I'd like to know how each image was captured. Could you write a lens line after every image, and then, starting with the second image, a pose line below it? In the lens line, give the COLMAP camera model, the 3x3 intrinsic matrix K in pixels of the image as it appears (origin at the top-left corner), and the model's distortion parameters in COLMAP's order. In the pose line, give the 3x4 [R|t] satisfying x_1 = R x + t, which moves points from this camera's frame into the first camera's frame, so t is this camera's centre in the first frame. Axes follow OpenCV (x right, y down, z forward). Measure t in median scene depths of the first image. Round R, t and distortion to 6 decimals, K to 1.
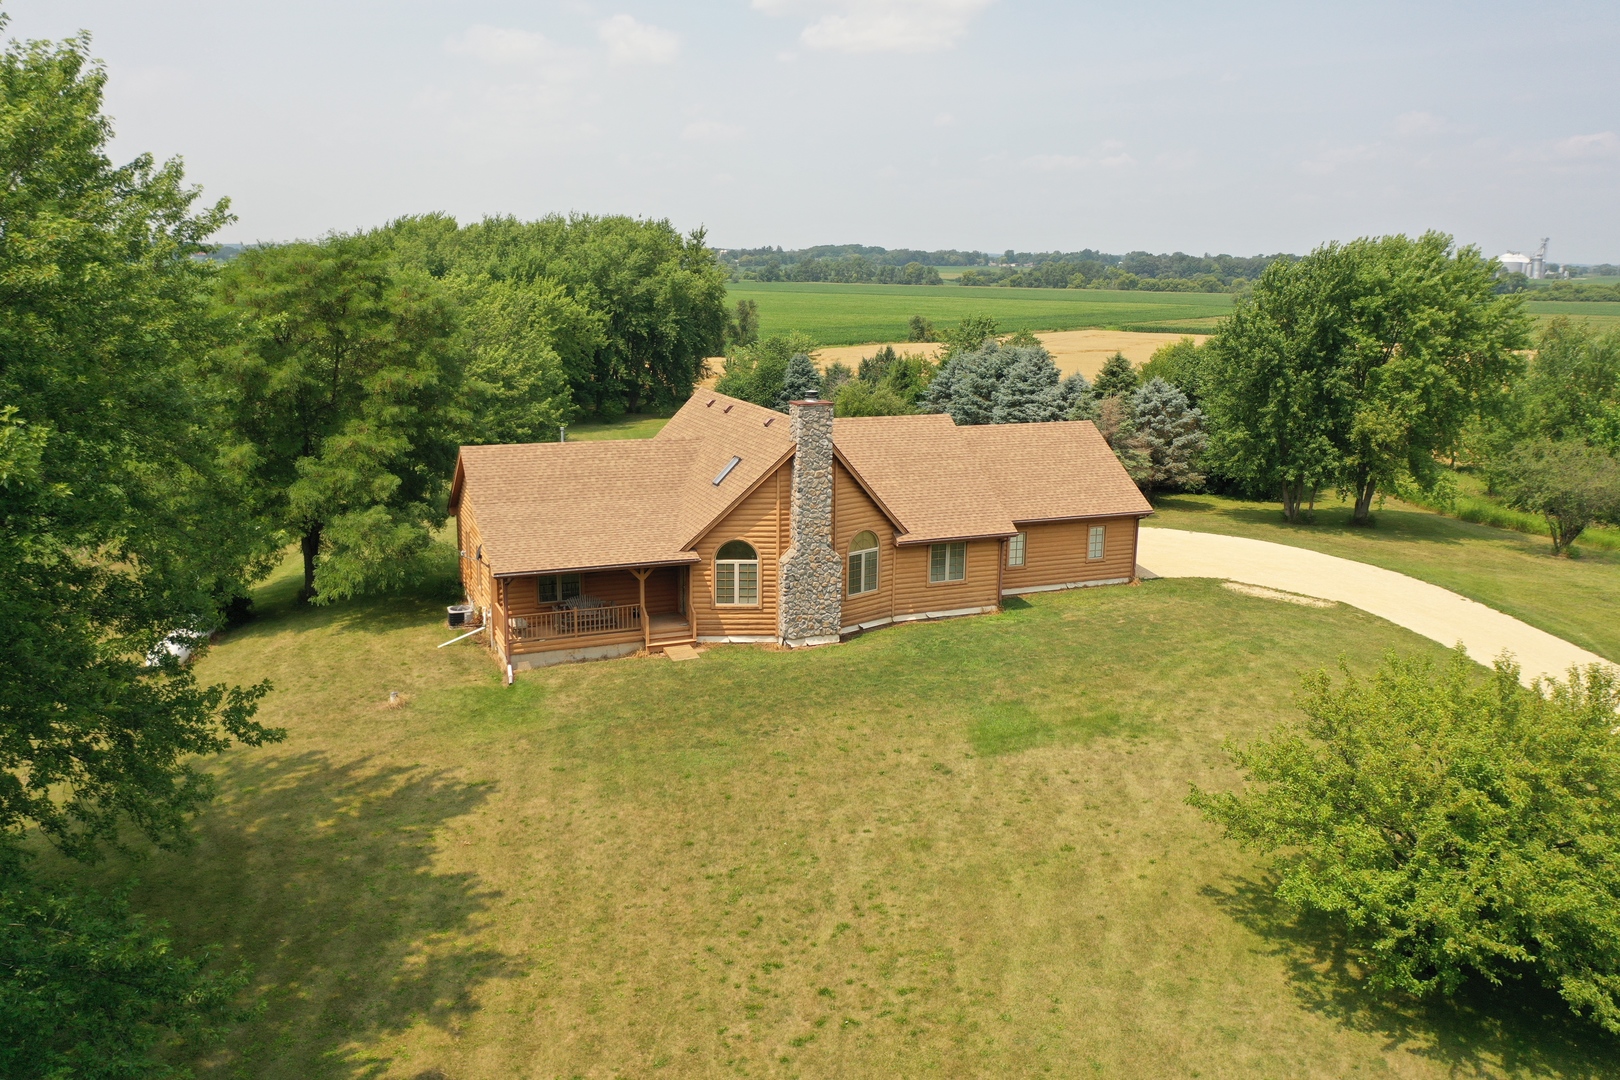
lens RADIAL K [[1269.8, 0, 812.1], [0, 1269.8, 547.9], [0, 0, 1]] dist [0.022751, 0.008510]
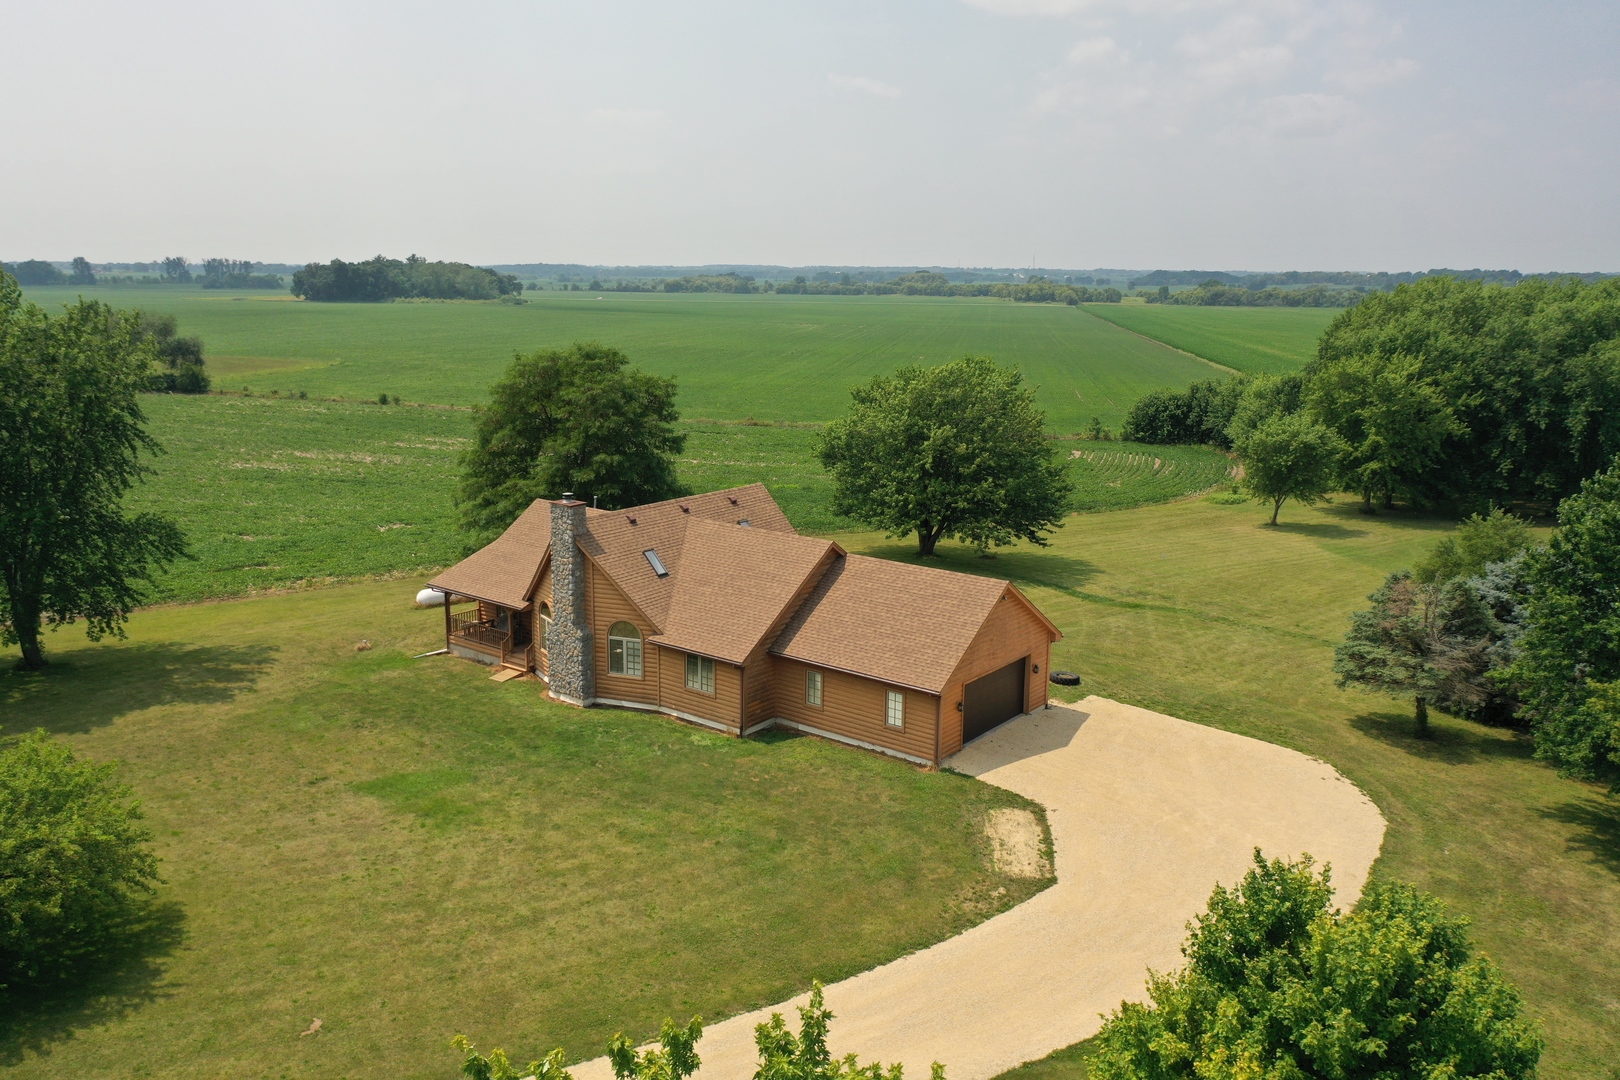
lens RADIAL K [[1269.8, 0, 810.3], [0, 1269.8, 538.9], [0, 0, 1]] dist [0.022751, 0.008510]
pose [[0.505609, 0.174702, -0.844890, 1.077093], [-0.199886, 0.976359, 0.082268, -0.213984], [0.839289, 0.127286, 0.528576, 0.510932]]
